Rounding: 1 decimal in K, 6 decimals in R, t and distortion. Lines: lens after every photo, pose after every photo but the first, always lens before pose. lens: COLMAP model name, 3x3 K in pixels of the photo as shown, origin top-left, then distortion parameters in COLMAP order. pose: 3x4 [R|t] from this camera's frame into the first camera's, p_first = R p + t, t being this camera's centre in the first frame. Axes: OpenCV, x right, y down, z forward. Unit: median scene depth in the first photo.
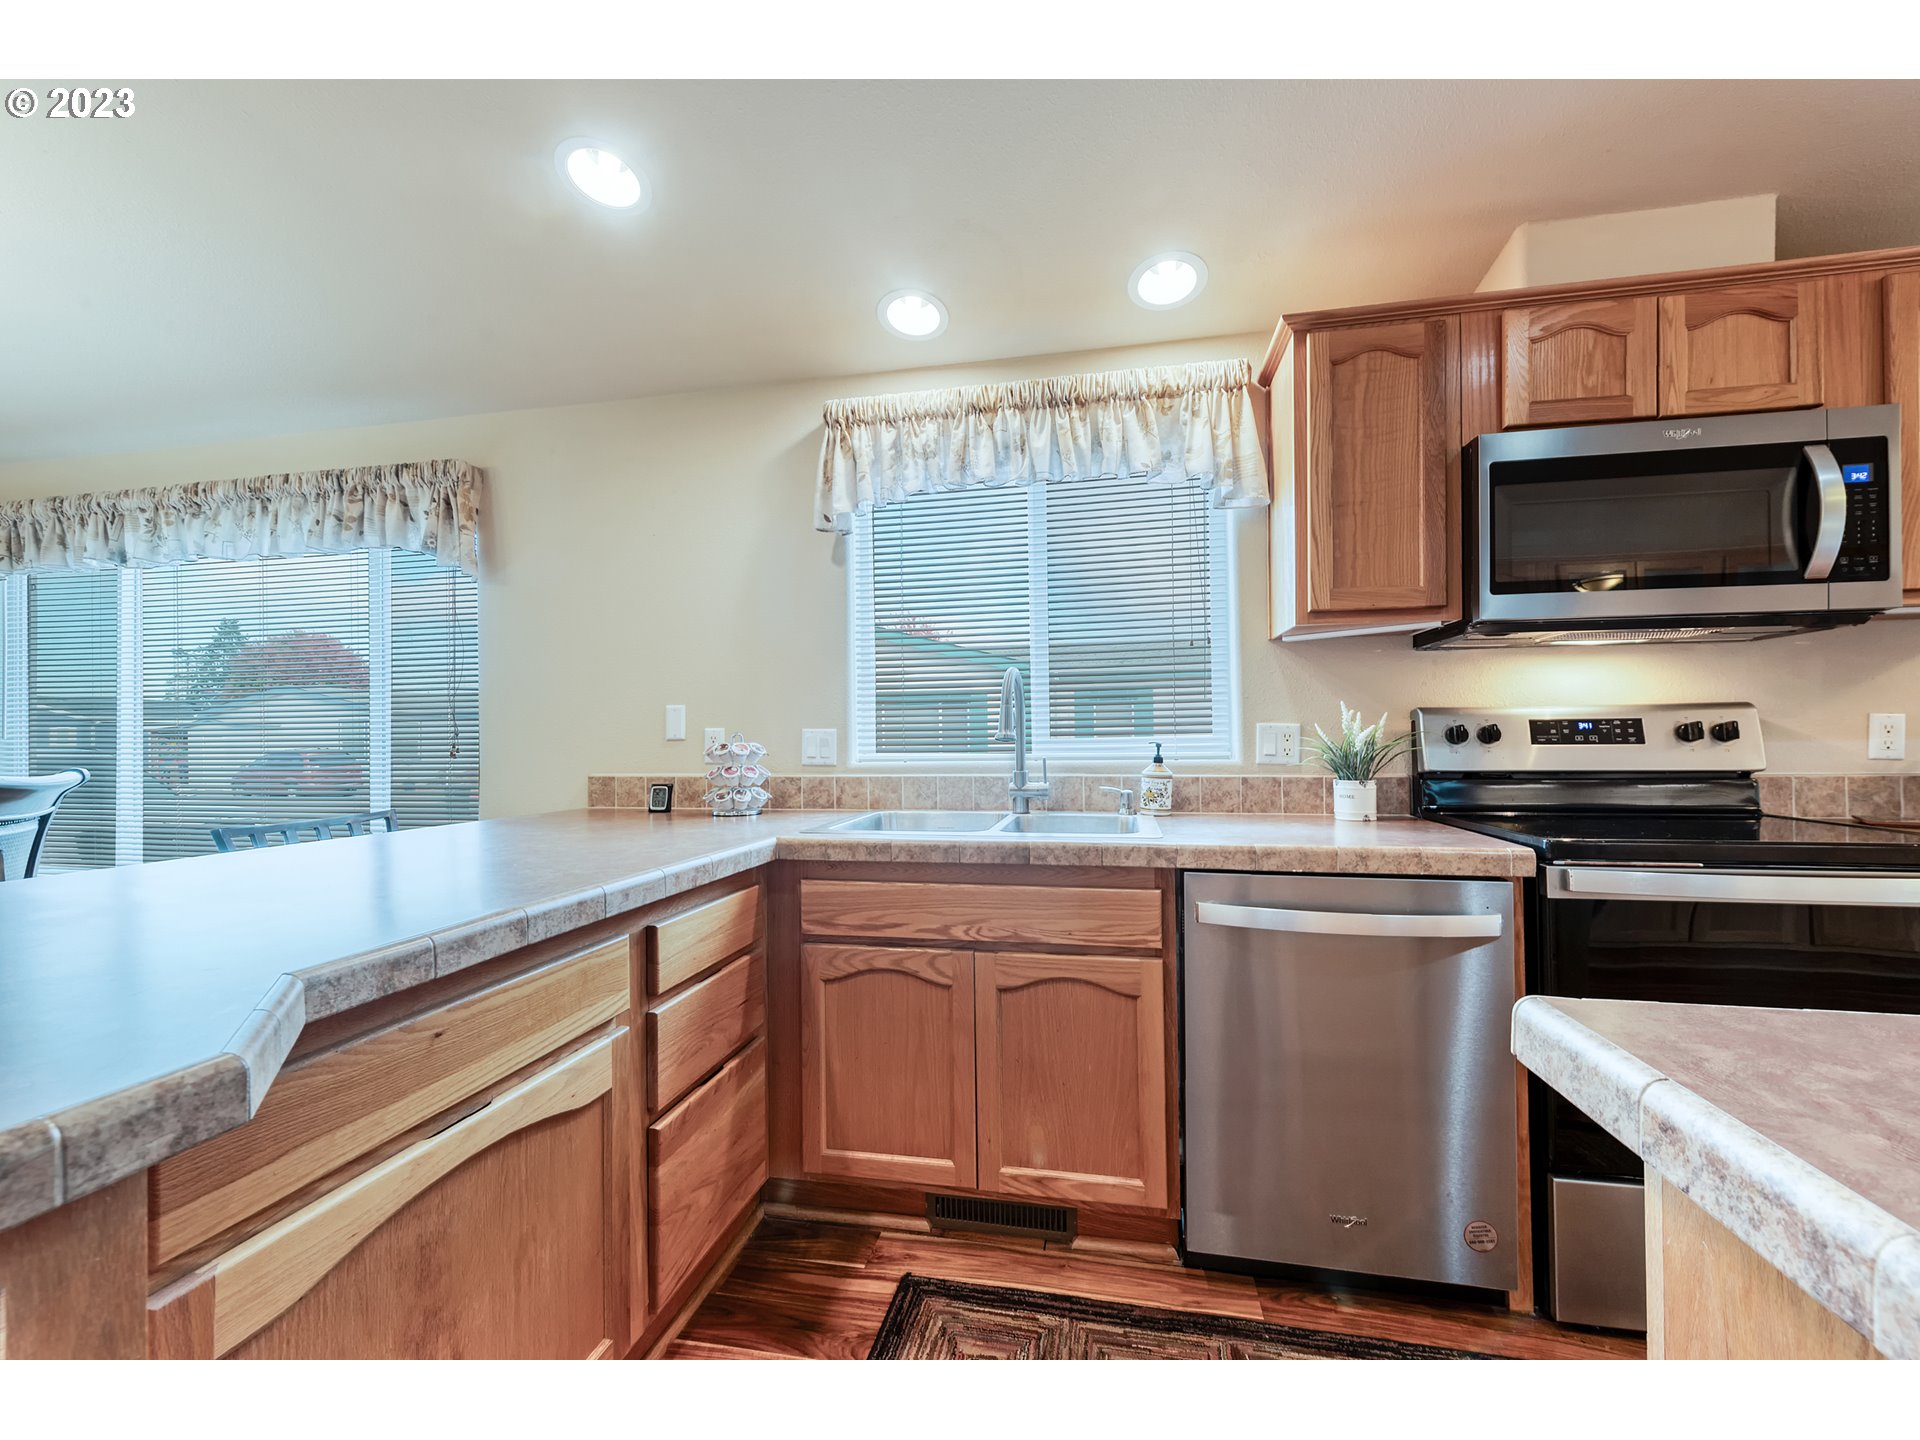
lens RADIAL K [[782.8, 0, 957.8], [0, 782.8, 734.5], [0, 0, 1]] dist [0.002090, 0.000207]
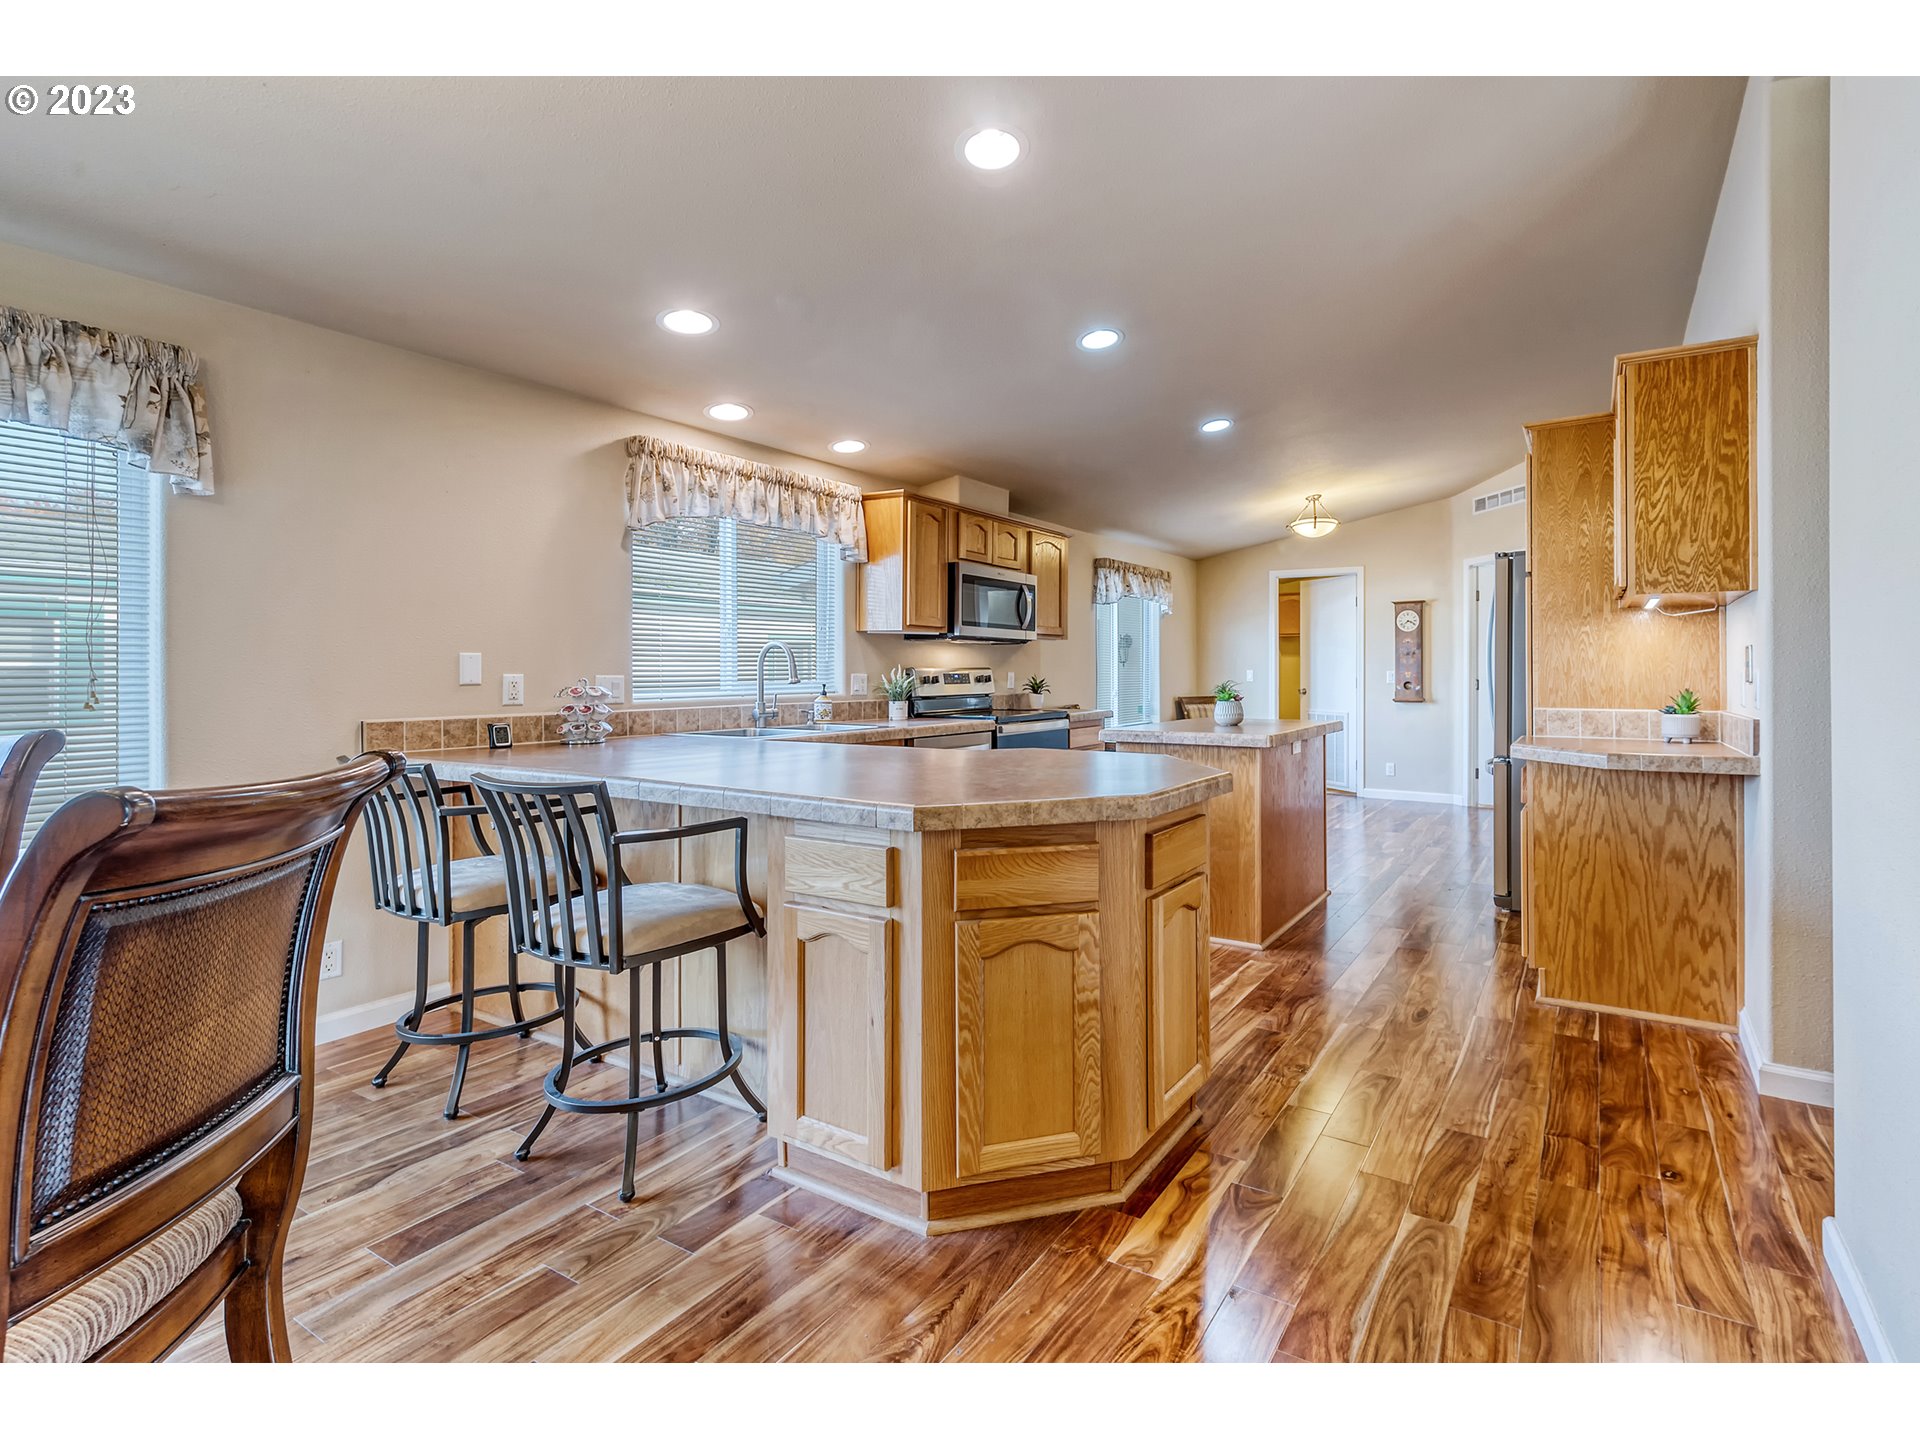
lens RADIAL K [[889.1, 0, 1103.9], [0, 889.1, 667.0], [0, 0, 1]] dist [0.005125, -0.000049]
pose [[0.310472, 0.010022, 0.950530, -1.474551], [-0.011076, 0.999915, -0.006925, -0.022057], [-0.950518, -0.008378, 0.310556, -0.259305]]
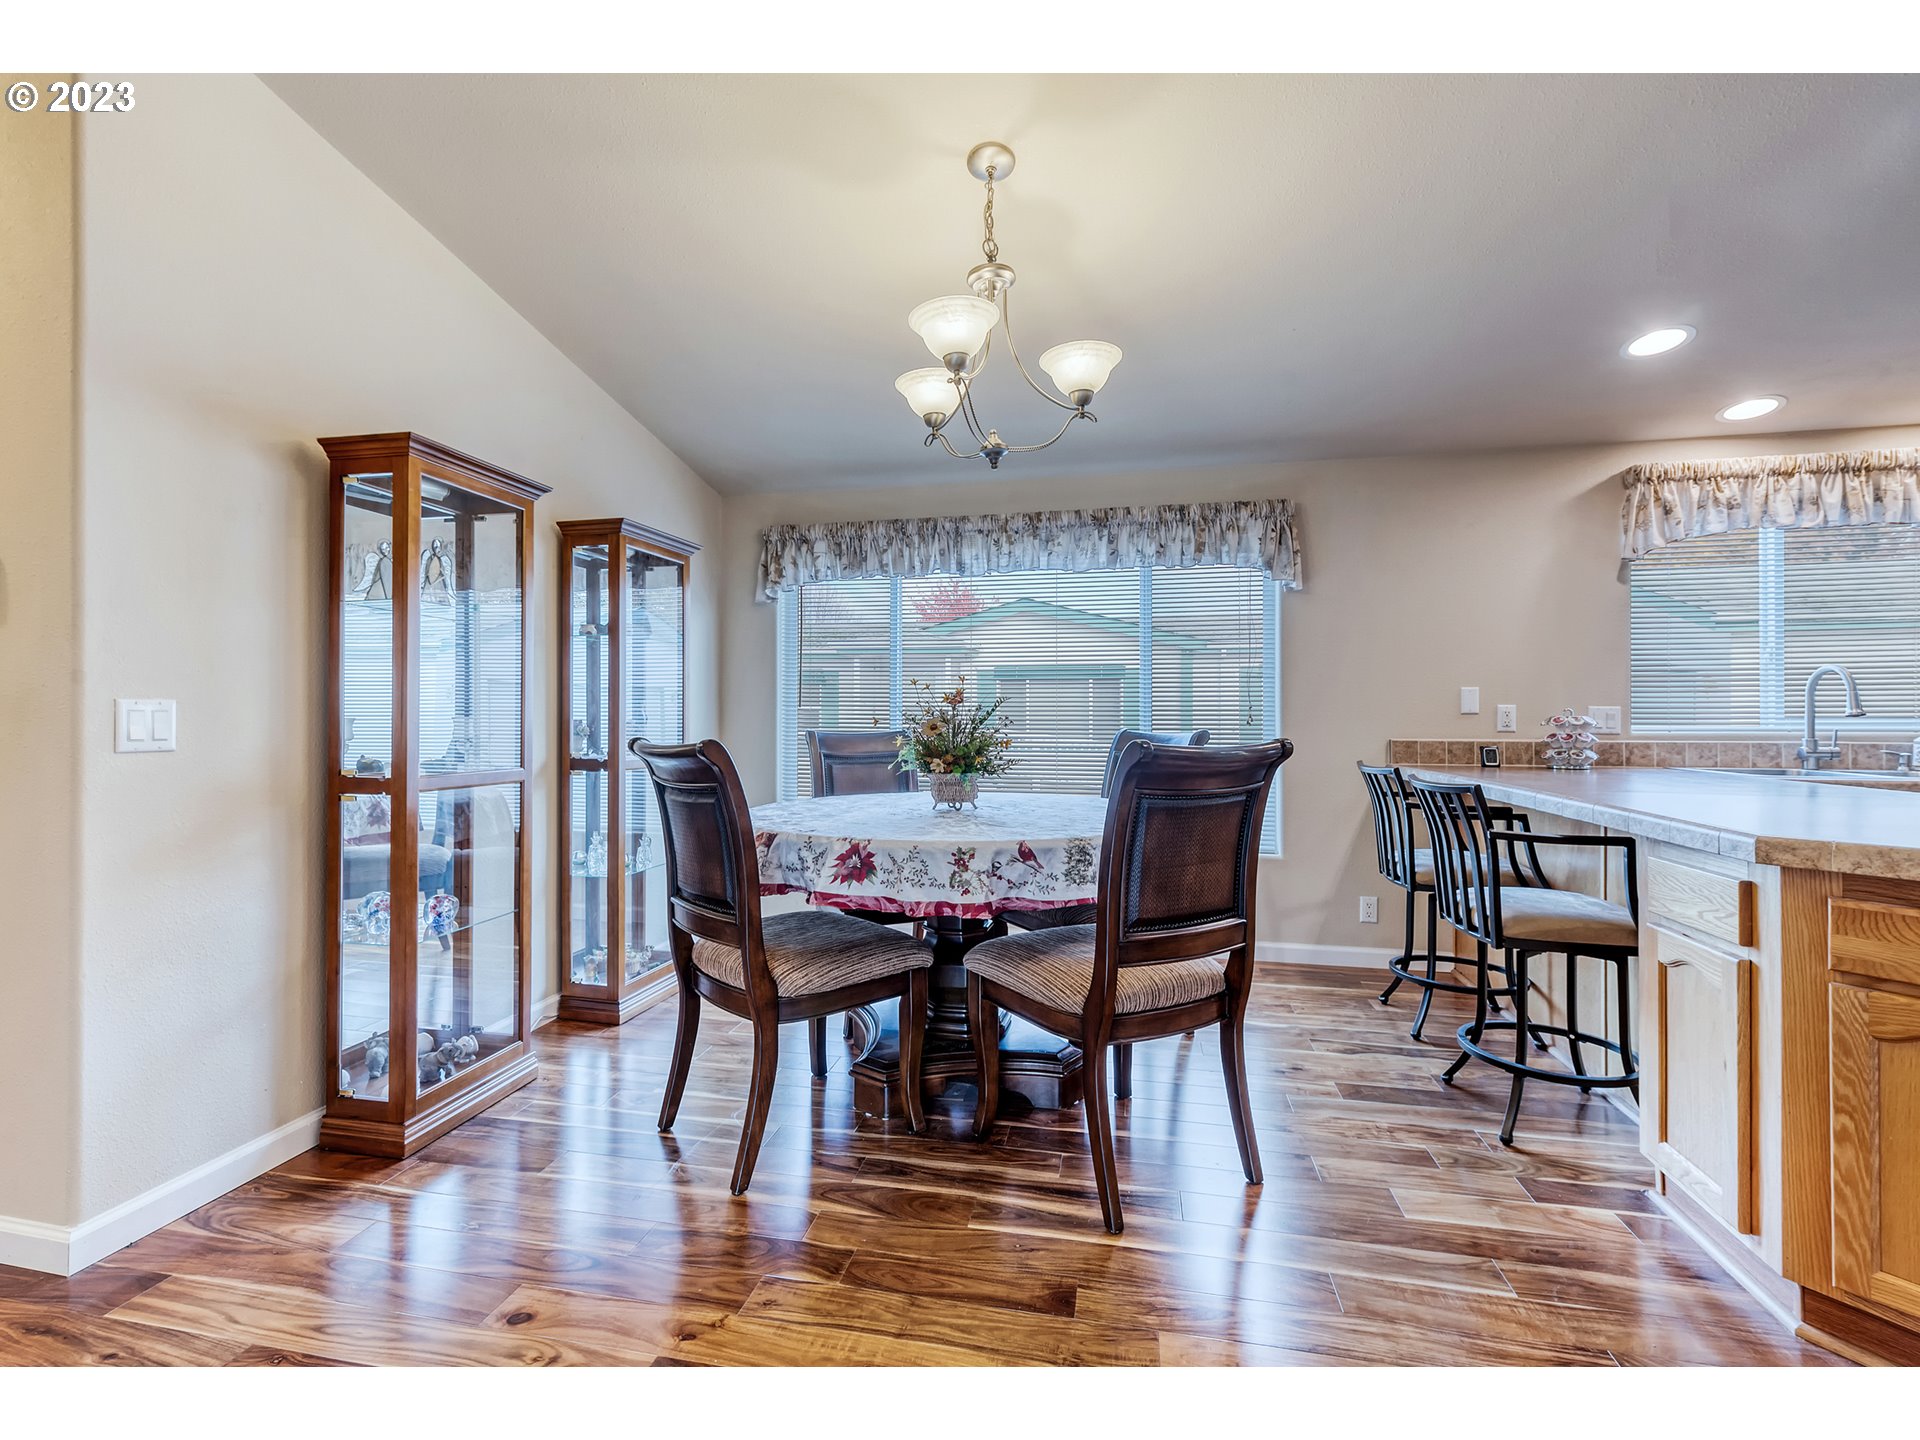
lens RADIAL K [[889.1, 0, 943.8], [0, 889.1, 717.2], [0, 0, 1]] dist [0.005125, -0.000049]
pose [[0.999502, 0.007708, -0.030587, -1.398413], [-0.007338, 0.999899, 0.012198, 0.001280], [0.030678, -0.011968, 0.999458, -0.614274]]
